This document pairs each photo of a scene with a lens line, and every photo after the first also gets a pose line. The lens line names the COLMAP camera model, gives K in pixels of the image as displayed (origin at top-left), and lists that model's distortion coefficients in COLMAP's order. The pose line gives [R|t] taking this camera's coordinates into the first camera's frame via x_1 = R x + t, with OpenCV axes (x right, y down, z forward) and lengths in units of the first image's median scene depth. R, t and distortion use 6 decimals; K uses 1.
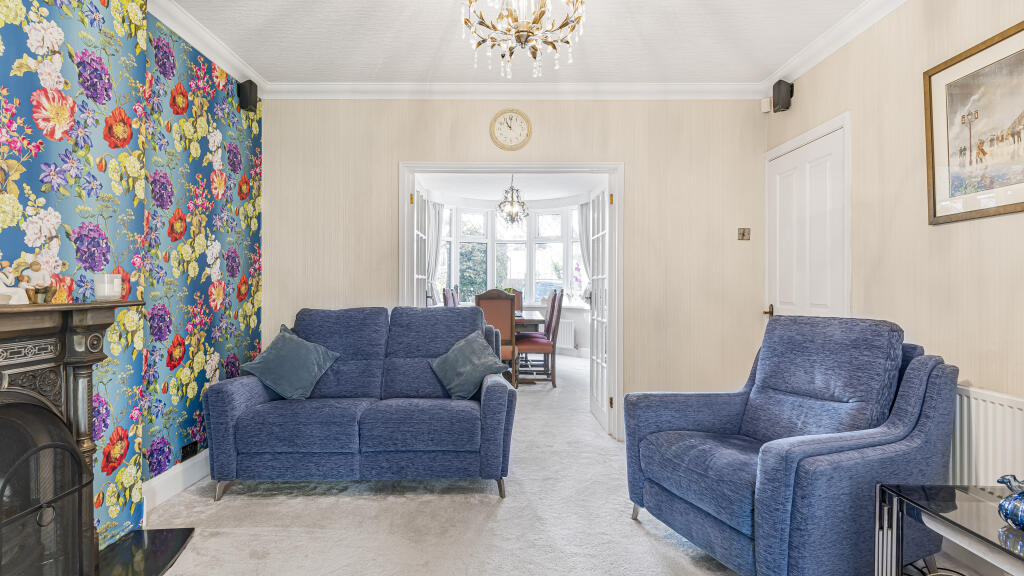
lens RADIAL K [[492.8, 0, 512.0], [0, 492.8, 288.0], [0, 0, 1]] dist [0.000154, -0.000001]
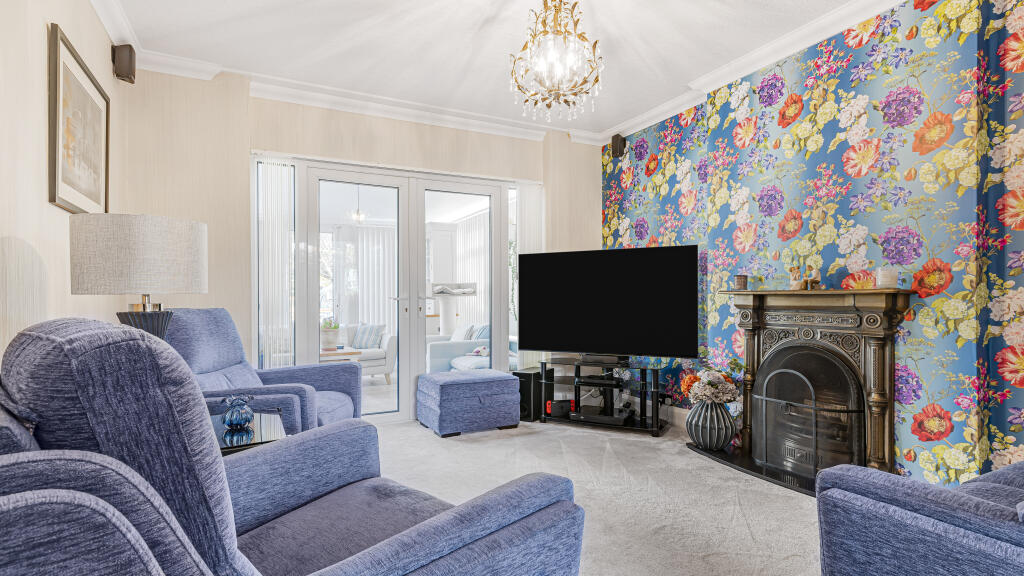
lens RADIAL K [[492.8, 0, 512.0], [0, 492.8, 288.0], [0, 0, 1]] dist [0.000154, -0.000001]
pose [[-0.886964, 0.001868, -0.461834, 0.625167], [0.009366, 0.999859, -0.013944, 0.033651], [0.461743, -0.016694, -0.886857, 1.765404]]
